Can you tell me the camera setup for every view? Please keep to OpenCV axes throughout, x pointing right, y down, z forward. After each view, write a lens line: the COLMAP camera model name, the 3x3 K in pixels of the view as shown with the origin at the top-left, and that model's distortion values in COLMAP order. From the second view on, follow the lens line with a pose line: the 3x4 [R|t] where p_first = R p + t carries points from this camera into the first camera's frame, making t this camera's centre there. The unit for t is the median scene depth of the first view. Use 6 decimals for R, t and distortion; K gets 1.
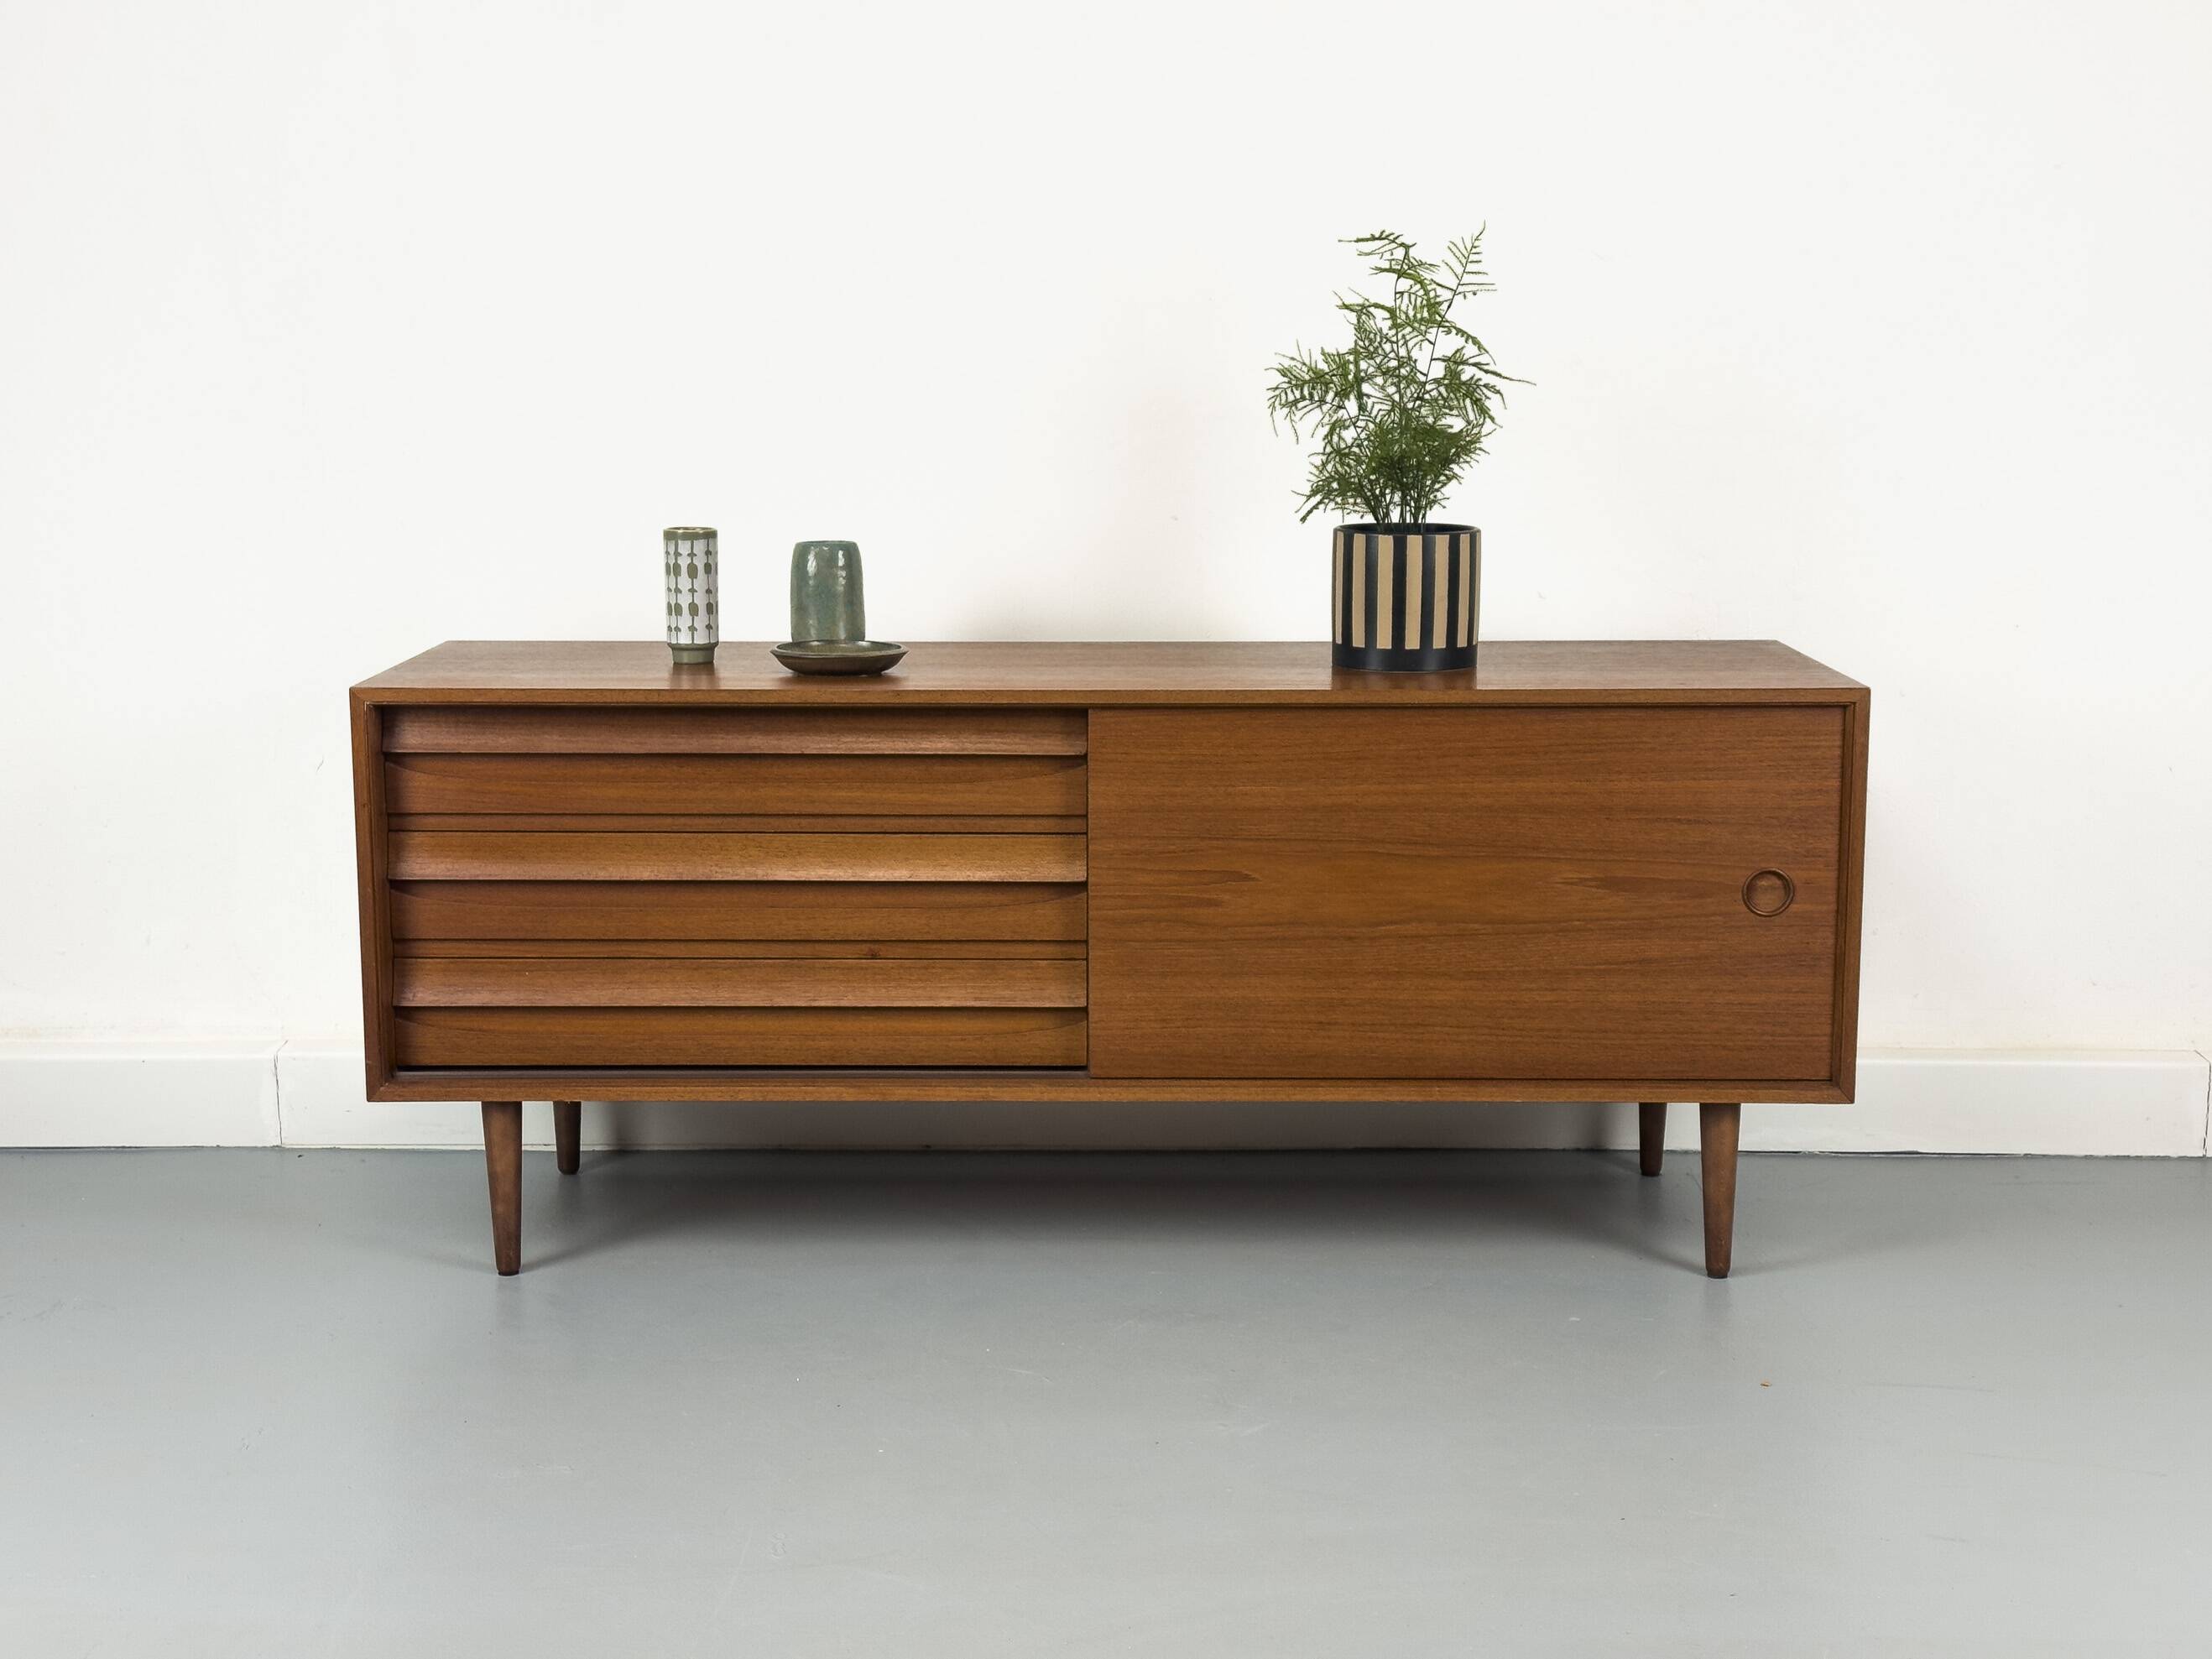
lens RADIAL K [[3071.1, 0, 1098.3], [0, 3071.1, 897.0], [0, 0, 1]] dist [0.152323, 0.000000]
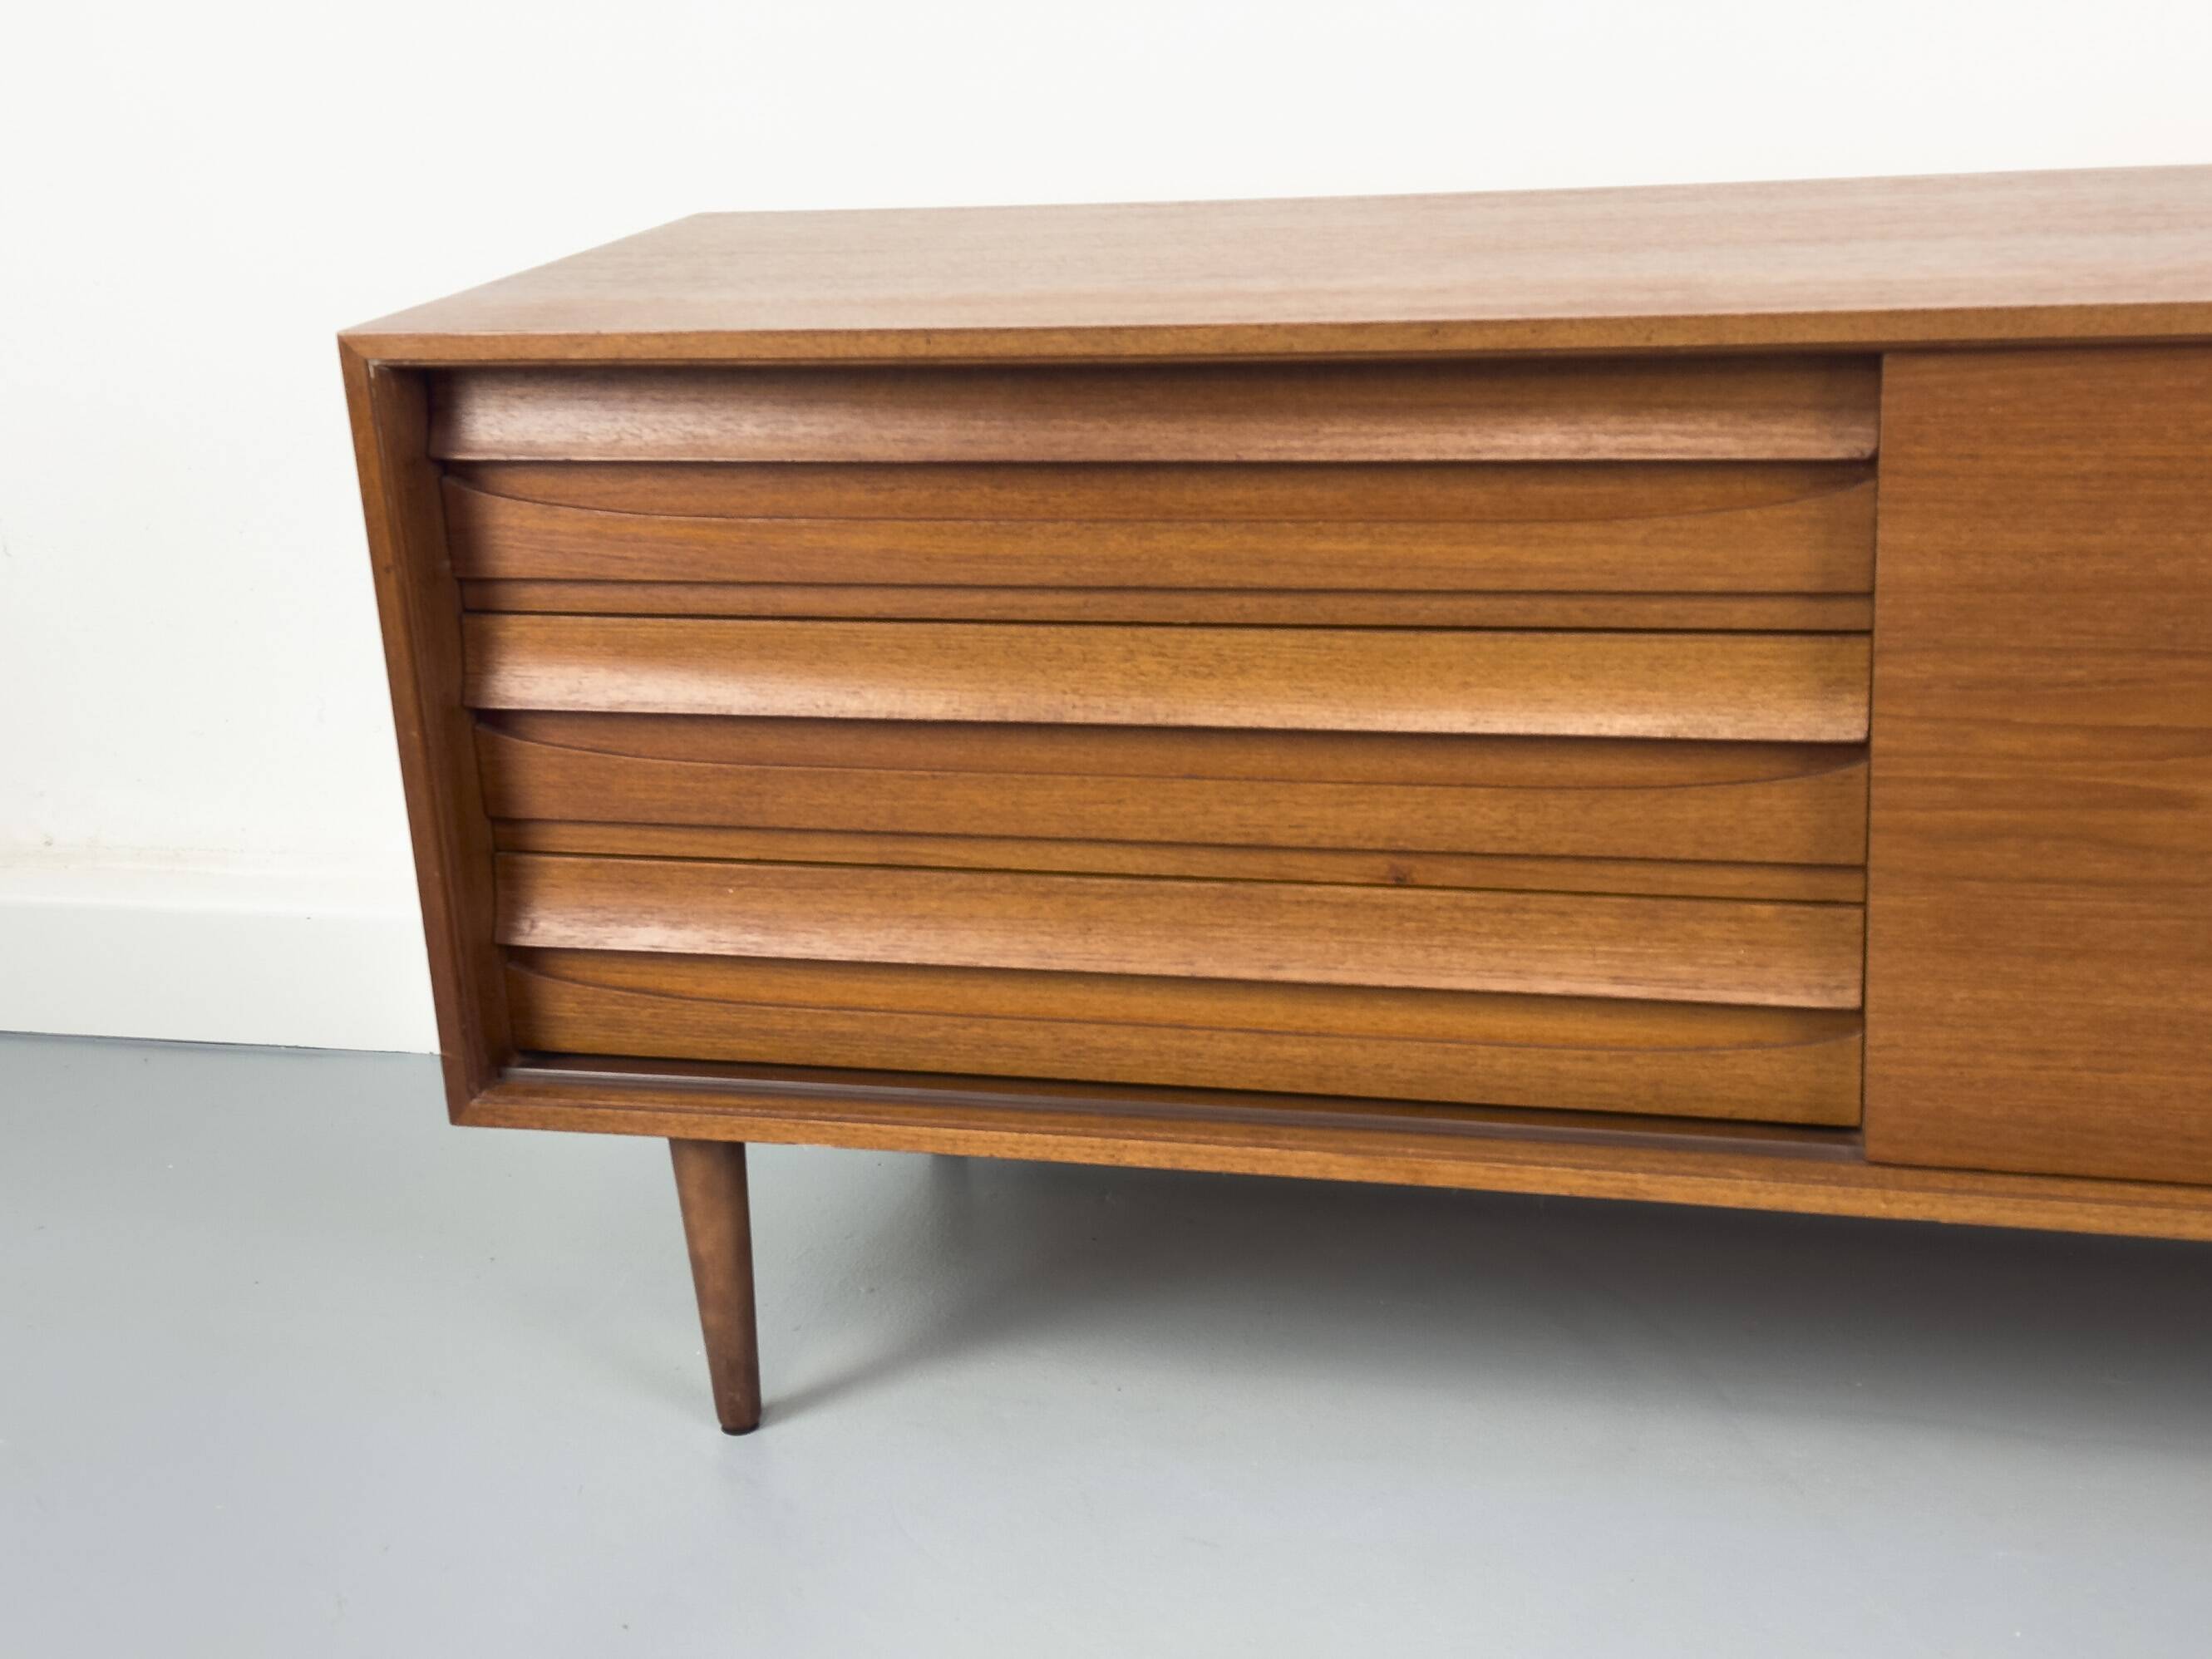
lens RADIAL K [[3019.7, 0, 1117.2], [0, 3019.7, 849.9], [0, 0, 1]] dist [0.131072, 0.000000]
pose [[0.964853, 0.029662, -0.261110, 0.007013], [0.009466, 0.989042, 0.147332, -0.055721], [0.262619, -0.144625, 0.953999, 0.547189]]
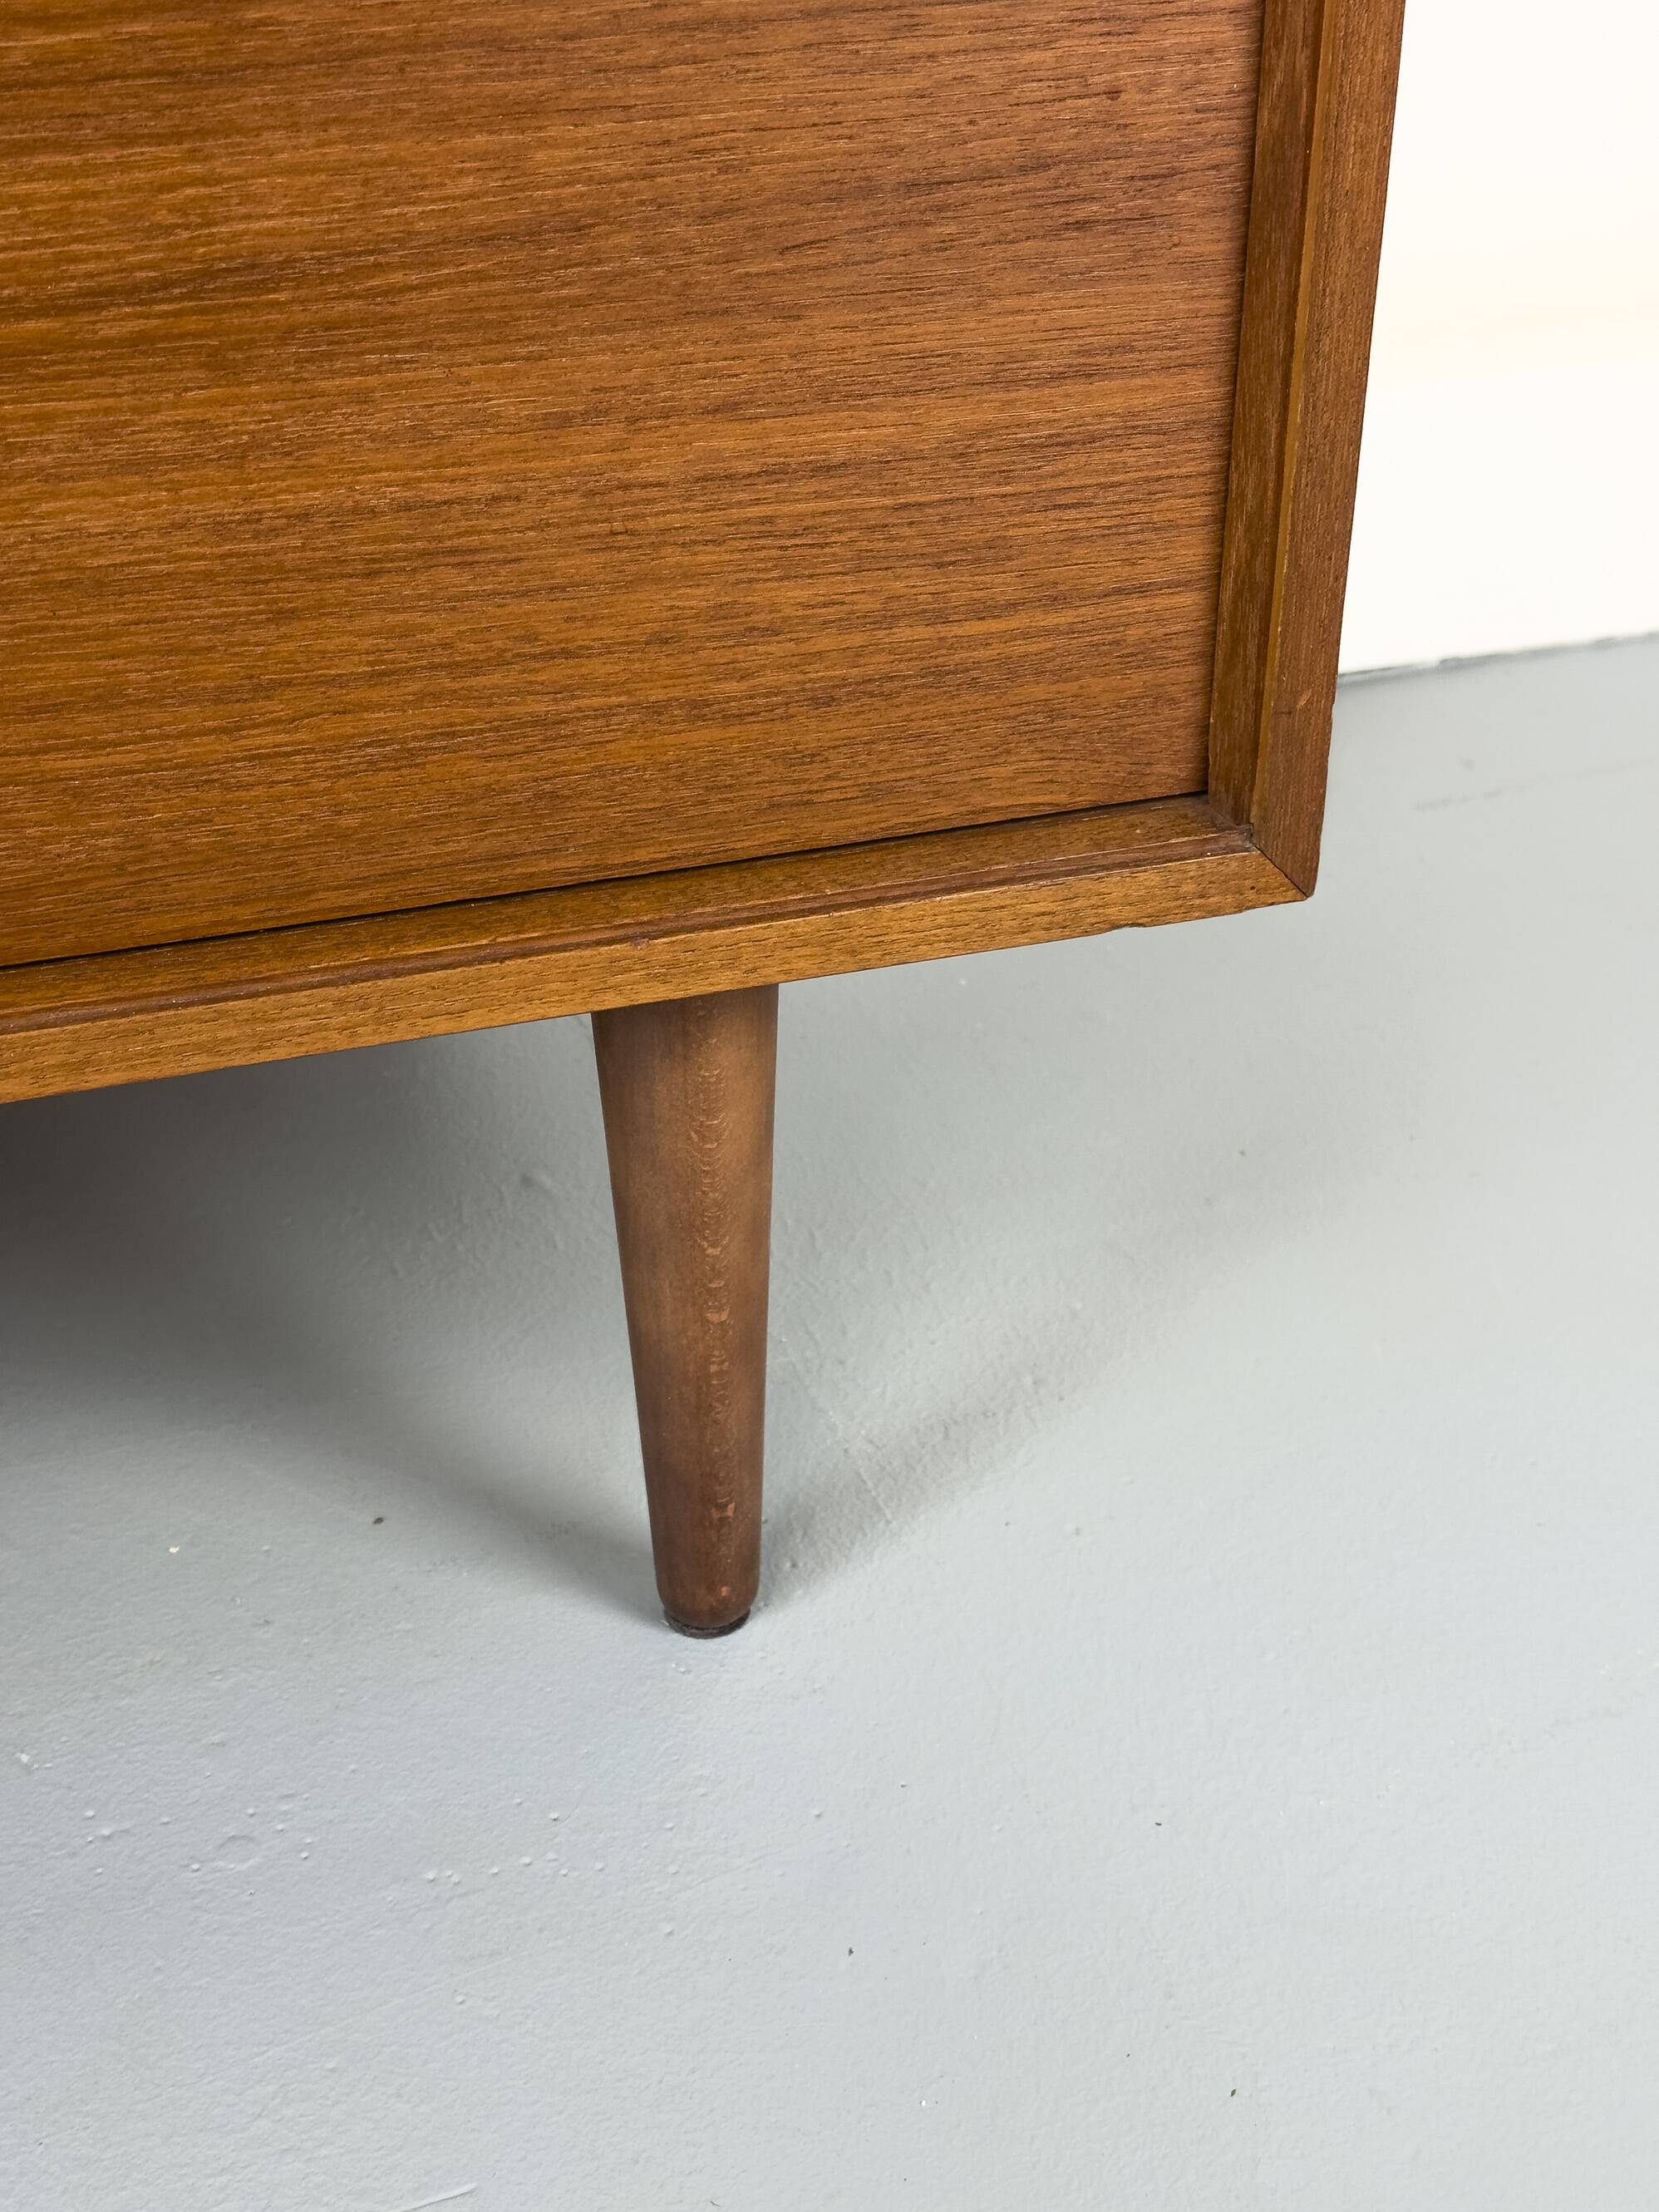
lens RADIAL K [[3019.7, 0, 795.8], [0, 3019.7, 1062.8], [0, 0, 1]] dist [0.131072, 0.000000]
pose [[0.947677, -0.161839, 0.275168, 0.153823], [0.059116, 0.936027, 0.346927, 0.004943], [-0.313711, -0.312507, 0.896619, 0.826924]]
